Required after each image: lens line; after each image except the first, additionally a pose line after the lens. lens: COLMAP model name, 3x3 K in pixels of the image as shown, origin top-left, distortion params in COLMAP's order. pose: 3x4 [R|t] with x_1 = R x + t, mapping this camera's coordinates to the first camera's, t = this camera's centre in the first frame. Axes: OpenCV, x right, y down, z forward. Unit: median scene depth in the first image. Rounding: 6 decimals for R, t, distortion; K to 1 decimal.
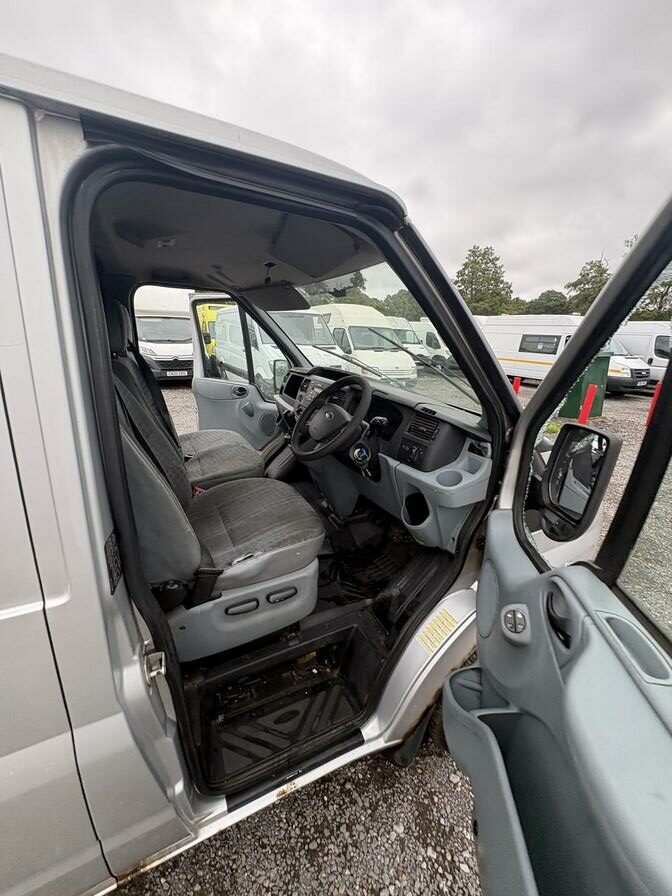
lens RADIAL K [[356.9, 0, 331.3], [0, 356.9, 452.3], [0, 0, 1]] dist [0.008430, 0.000045]
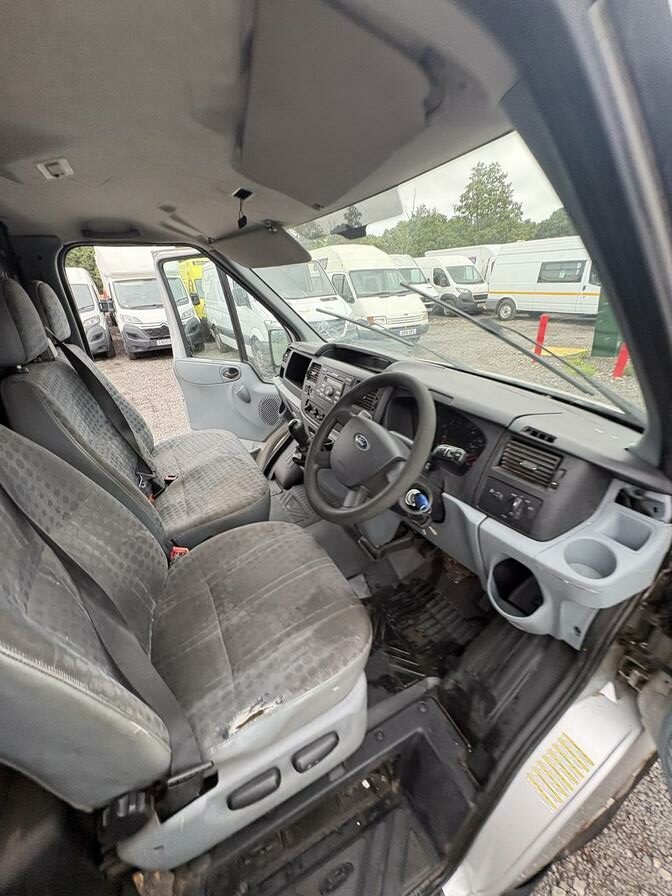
lens RADIAL K [[361.4, 0, 332.7], [0, 361.4, 449.7], [0, 0, 1]] dist [-0.000187, 0.000194]
pose [[0.996454, -0.080466, -0.024574, -0.030008], [0.082848, 0.989317, 0.119949, -0.118968], [0.014660, -0.121560, 0.992476, 0.259630]]
